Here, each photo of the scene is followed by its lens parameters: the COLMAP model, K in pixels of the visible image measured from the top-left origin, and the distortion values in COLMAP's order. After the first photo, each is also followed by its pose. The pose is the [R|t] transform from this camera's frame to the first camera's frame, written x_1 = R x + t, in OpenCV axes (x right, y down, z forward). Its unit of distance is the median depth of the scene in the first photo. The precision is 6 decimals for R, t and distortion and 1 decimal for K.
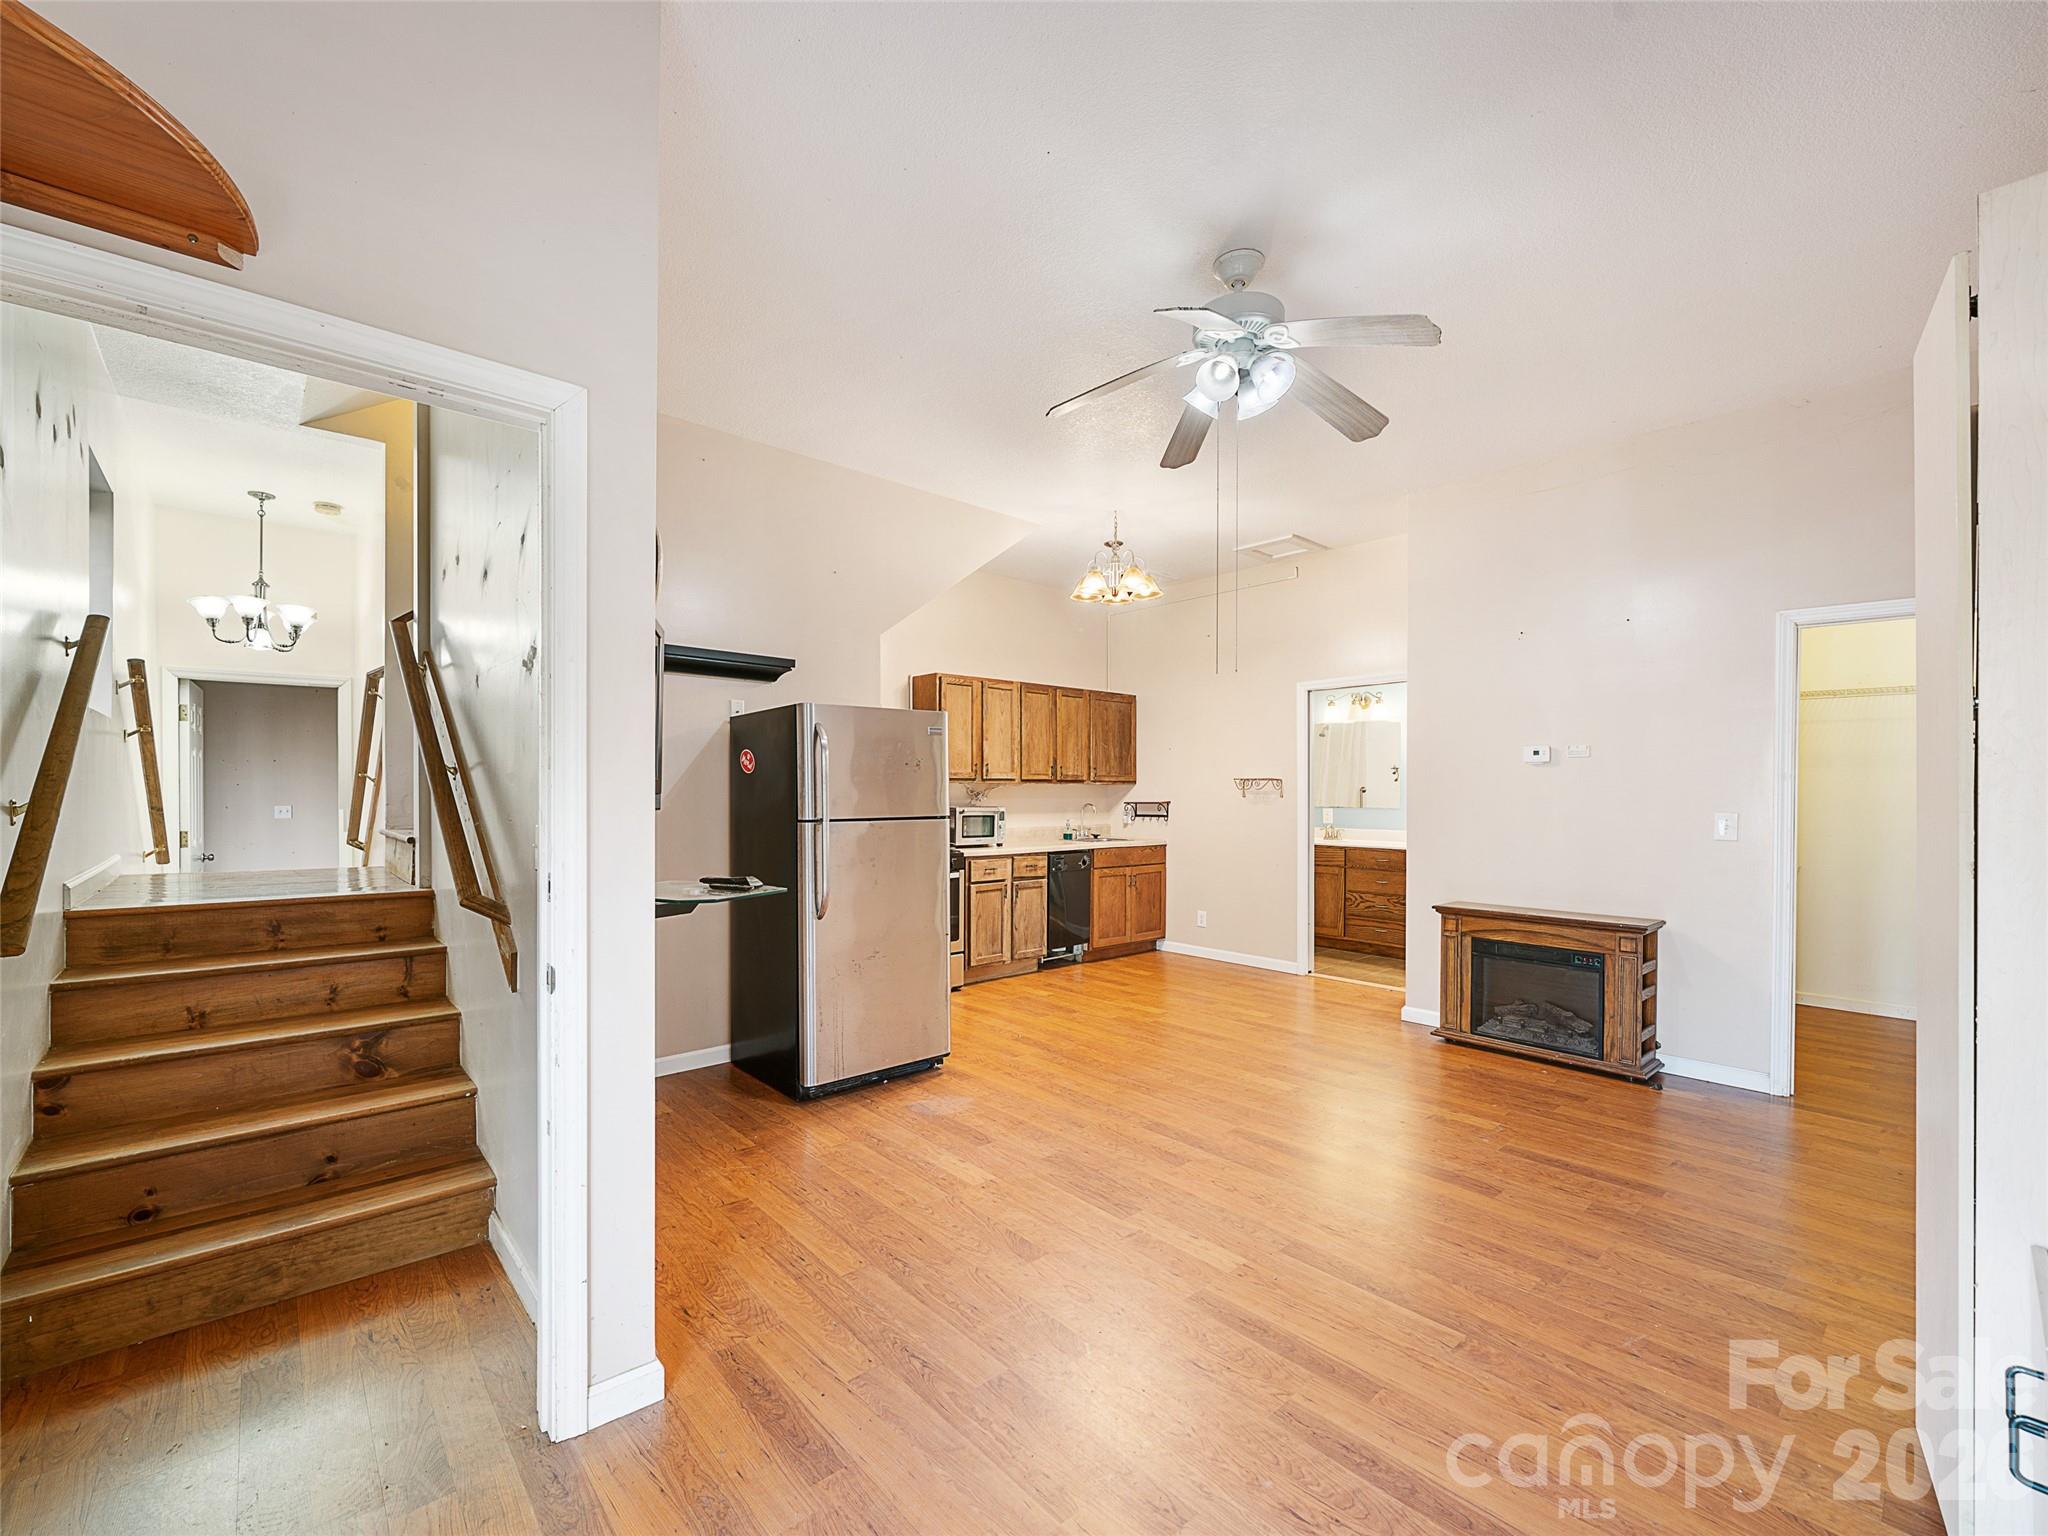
lens RADIAL K [[849.7, 0, 1018.8], [0, 849.7, 794.5], [0, 0, 1]] dist [0.000433, -0.000004]
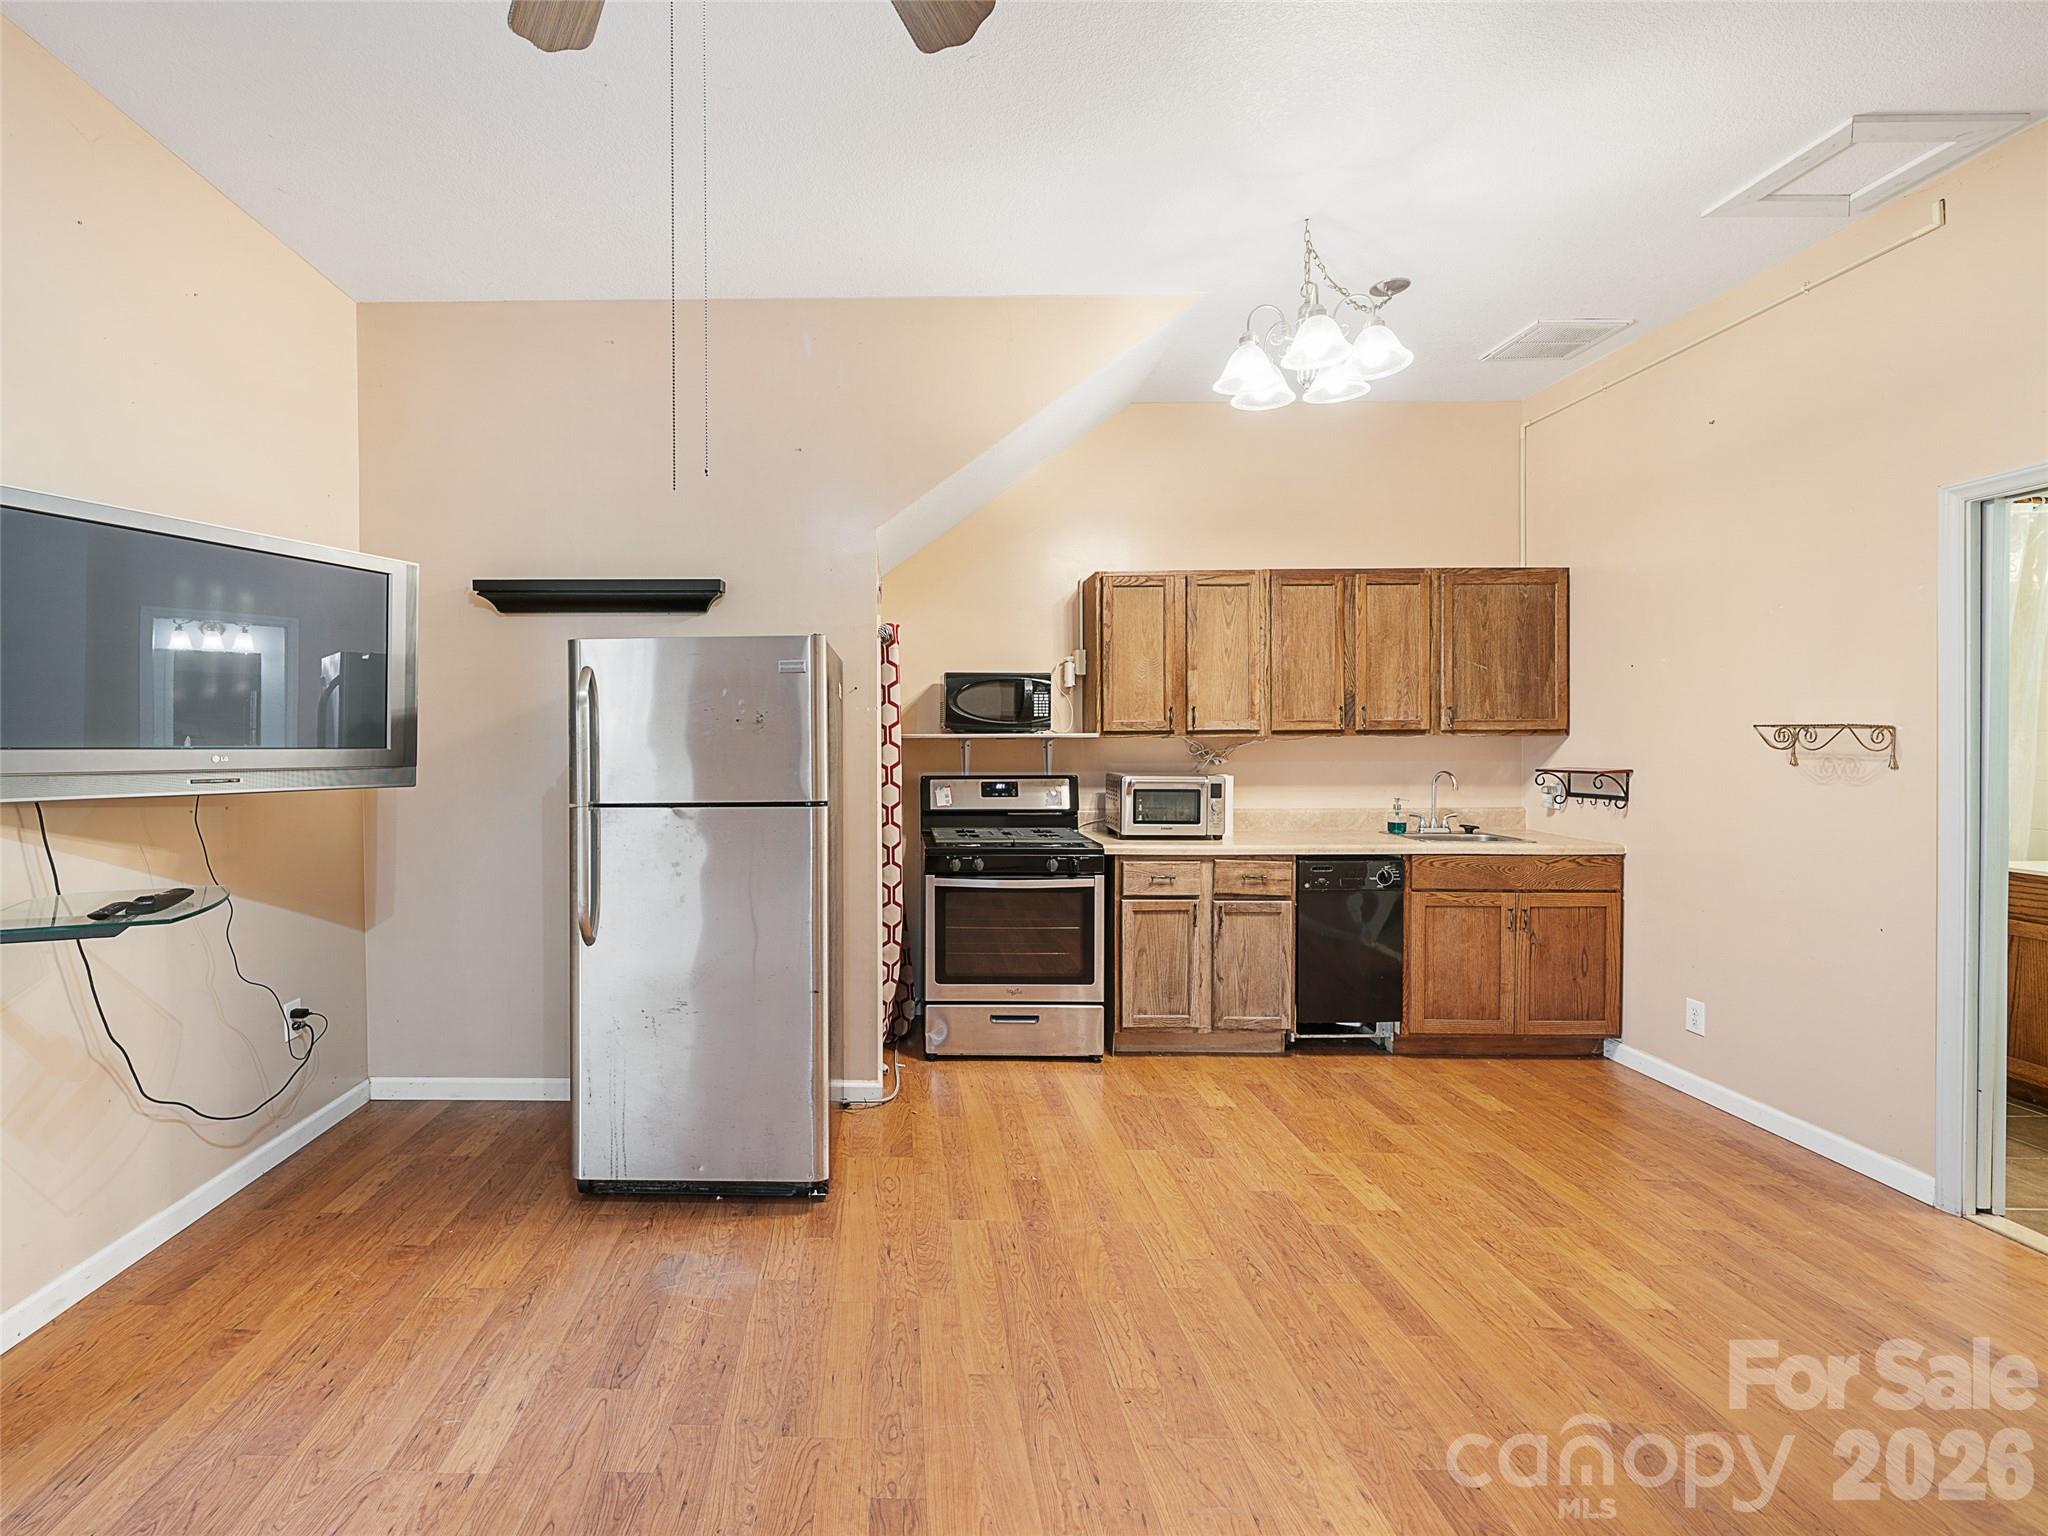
lens RADIAL K [[915.6, 0, 1022.5], [0, 915.6, 740.1], [0, 0, 1]] dist [0.000109, -0.000126]
pose [[0.732884, 0.002234, -0.680350, 0.322113], [0.002579, 0.999978, 0.006062, -0.015704], [0.680349, -0.006197, 0.732862, 0.407389]]
